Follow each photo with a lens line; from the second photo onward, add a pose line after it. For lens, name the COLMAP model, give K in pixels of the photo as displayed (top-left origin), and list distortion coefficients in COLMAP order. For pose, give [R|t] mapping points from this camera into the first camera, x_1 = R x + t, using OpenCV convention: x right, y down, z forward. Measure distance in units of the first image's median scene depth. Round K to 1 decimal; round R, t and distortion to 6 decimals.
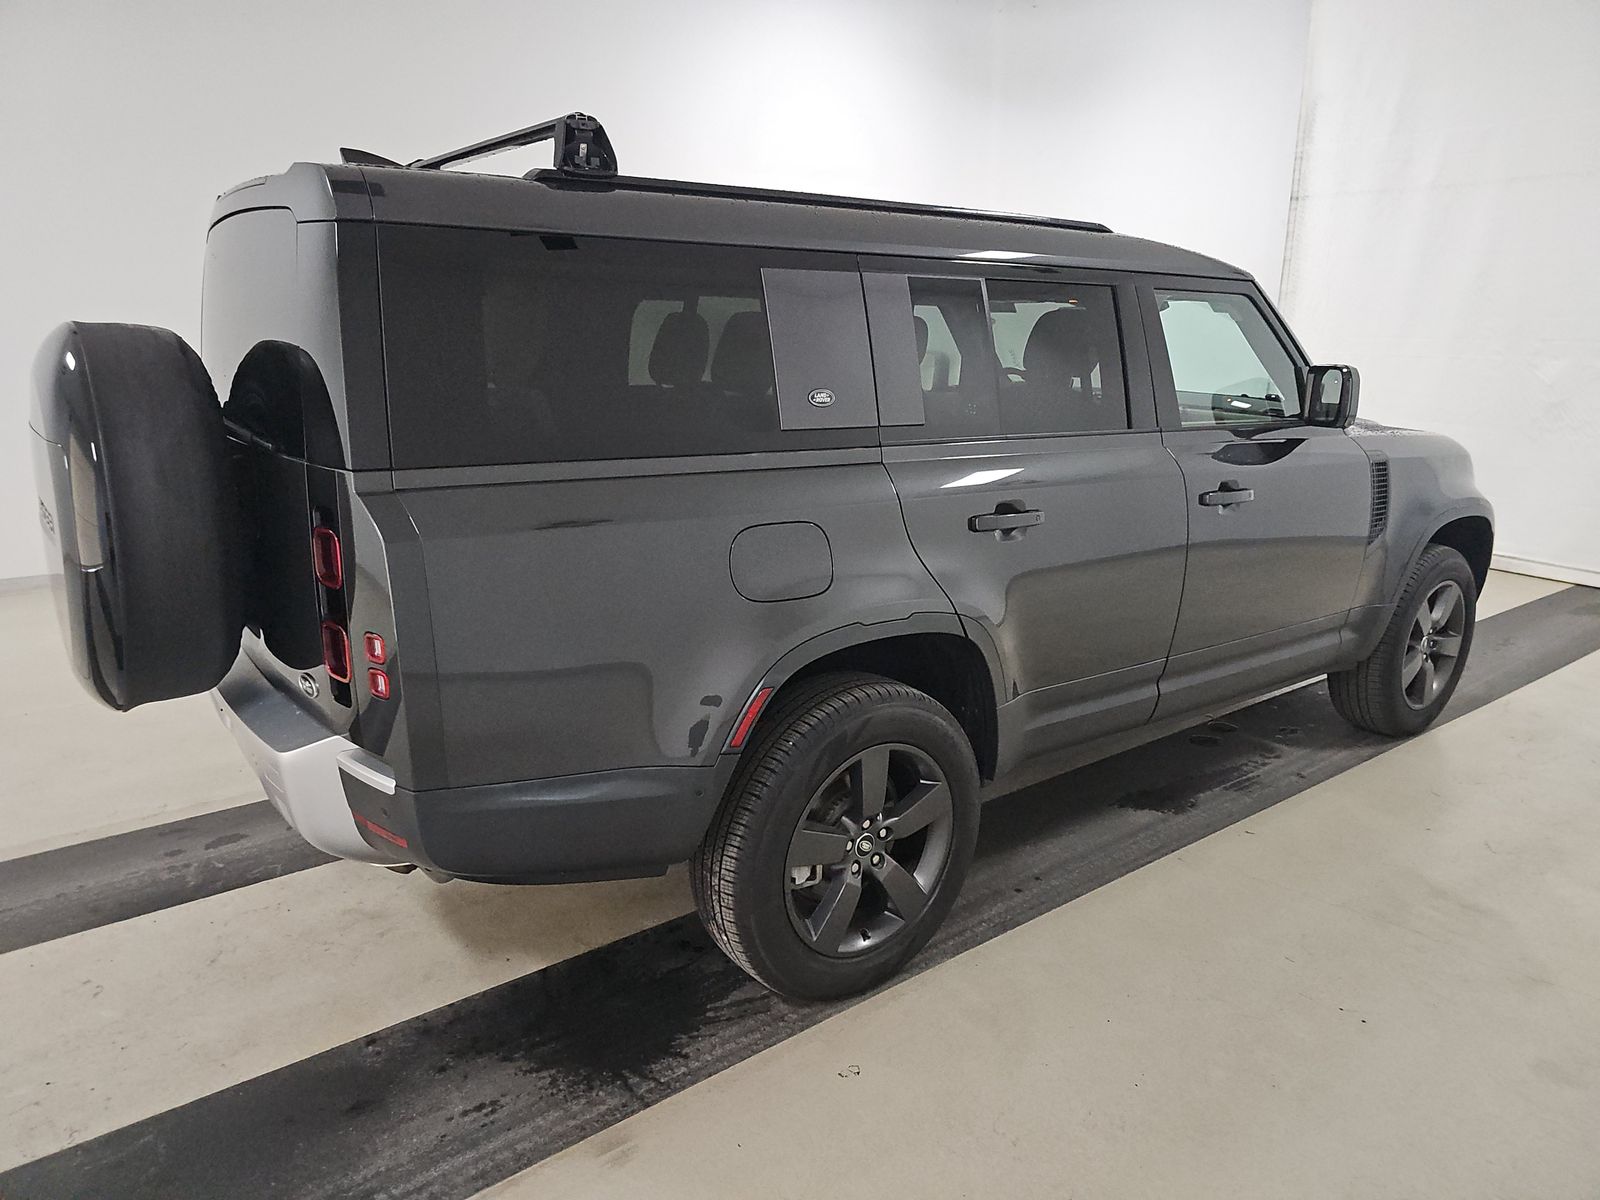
lens RADIAL K [[1059.3, 0, 807.7], [0, 1059.3, 599.4], [0, 0, 1]] dist [0.026846, -0.003161]
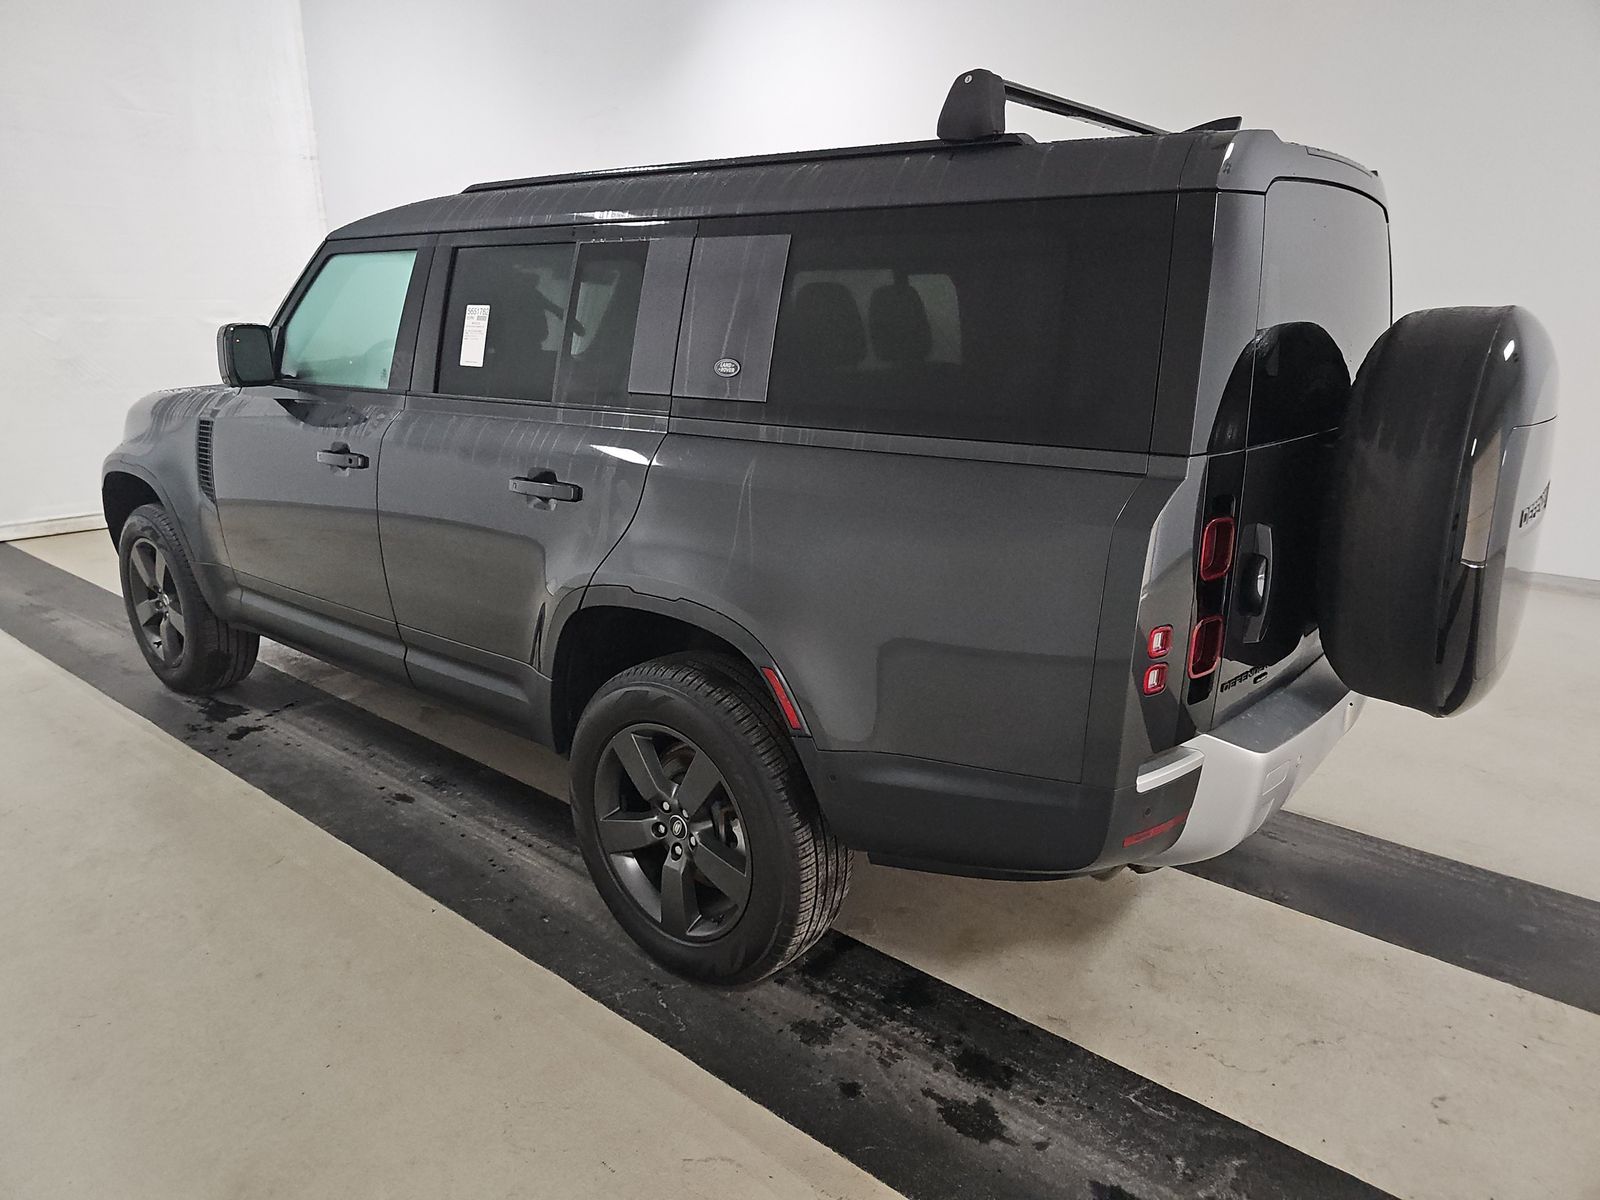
lens RADIAL K [[1059.3, 0, 807.7], [0, 1059.3, 599.4], [0, 0, 1]] dist [0.026846, -0.003161]
pose [[-0.228912, -0.292632, 0.928421, -1.354451], [0.252307, 0.903317, 0.346928, -0.452310], [-0.940181, 0.313663, -0.132948, 1.622254]]
